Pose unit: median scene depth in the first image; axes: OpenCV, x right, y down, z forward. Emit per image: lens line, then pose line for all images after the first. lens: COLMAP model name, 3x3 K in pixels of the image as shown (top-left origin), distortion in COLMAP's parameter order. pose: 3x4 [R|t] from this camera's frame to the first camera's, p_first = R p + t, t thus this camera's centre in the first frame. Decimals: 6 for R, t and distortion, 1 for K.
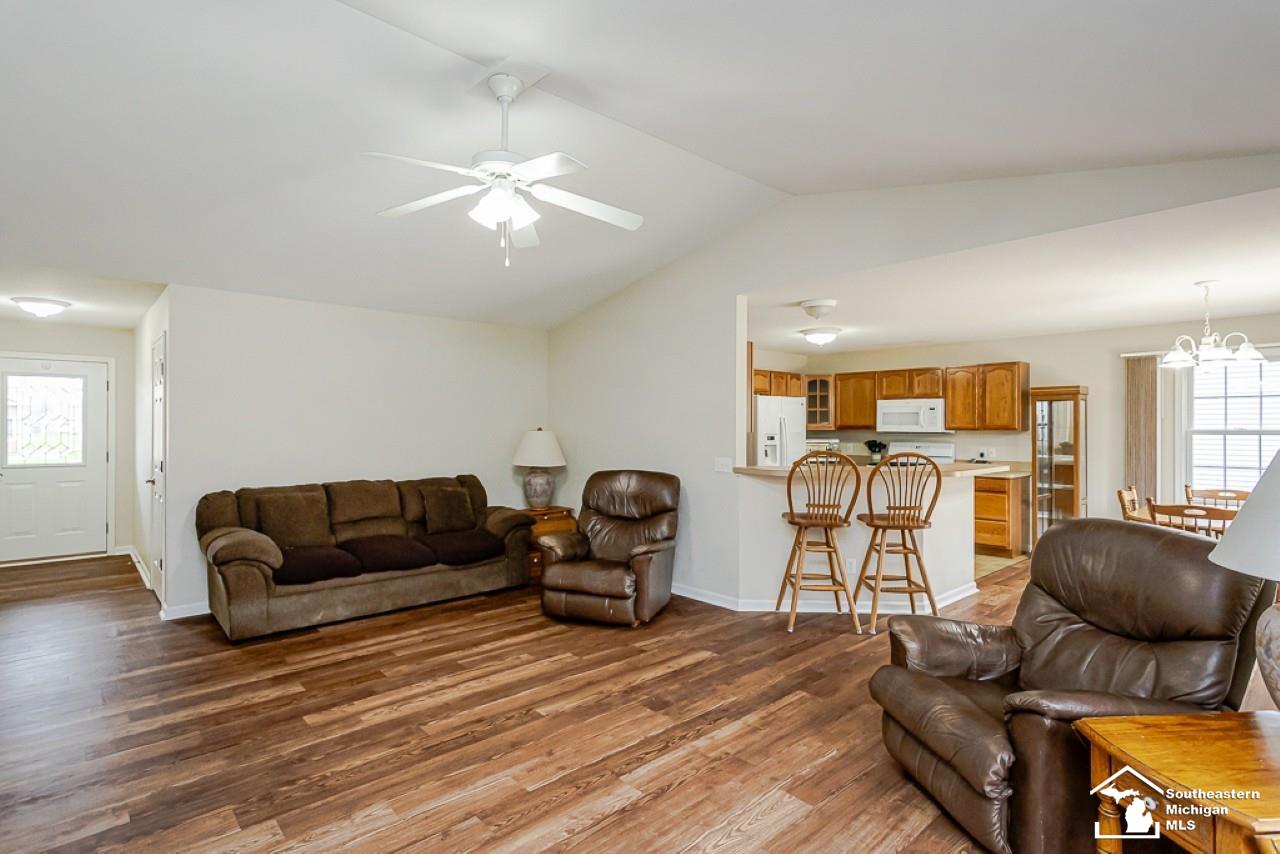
lens RADIAL K [[637.7, 0, 634.7], [0, 637.7, 427.2], [0, 0, 1]] dist [0.003095, 0.002780]
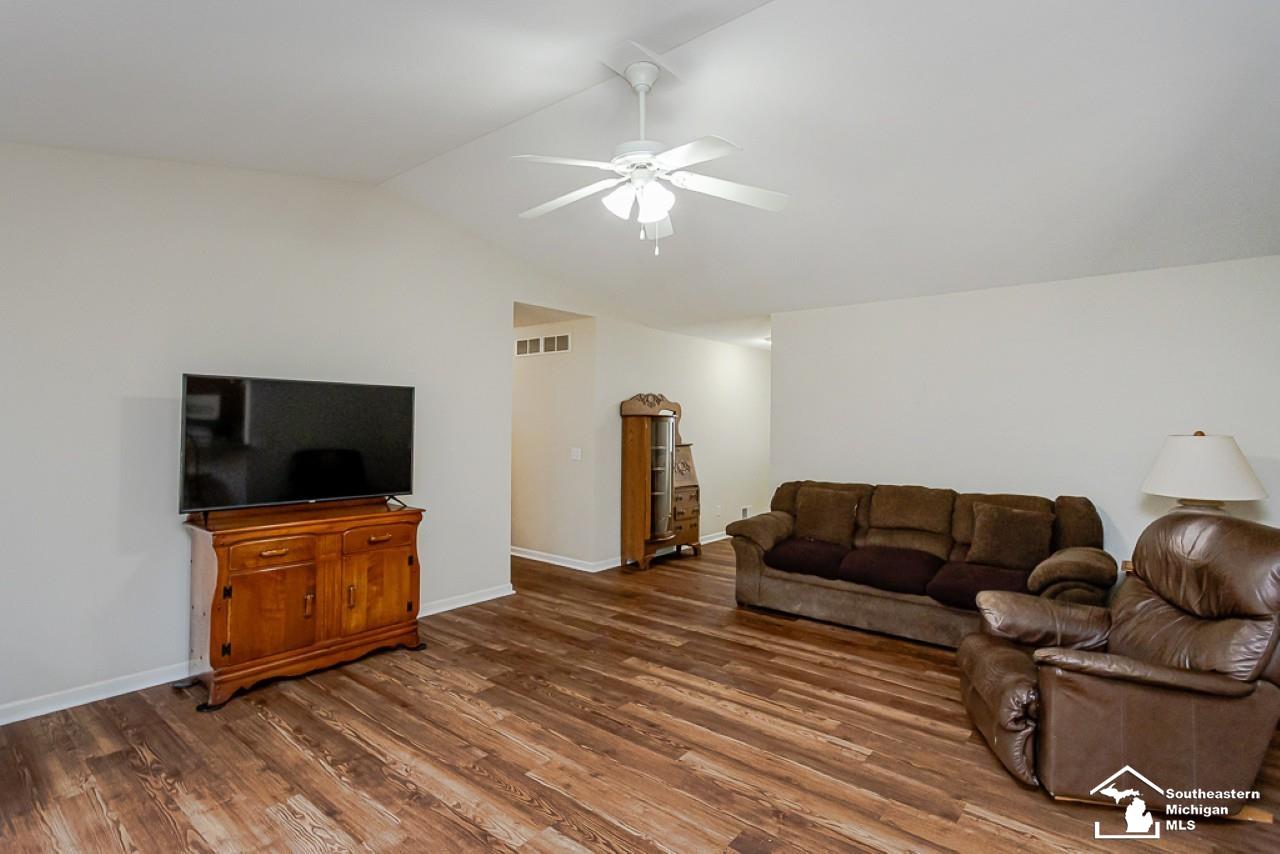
lens RADIAL K [[637.7, 0, 636.0], [0, 637.7, 417.0], [0, 0, 1]] dist [0.003095, 0.002780]
pose [[0.125246, -0.015650, -0.992002, 0.597551], [-0.008185, 0.999825, -0.016807, 0.004238], [0.992092, 0.010225, 0.125096, 0.696178]]
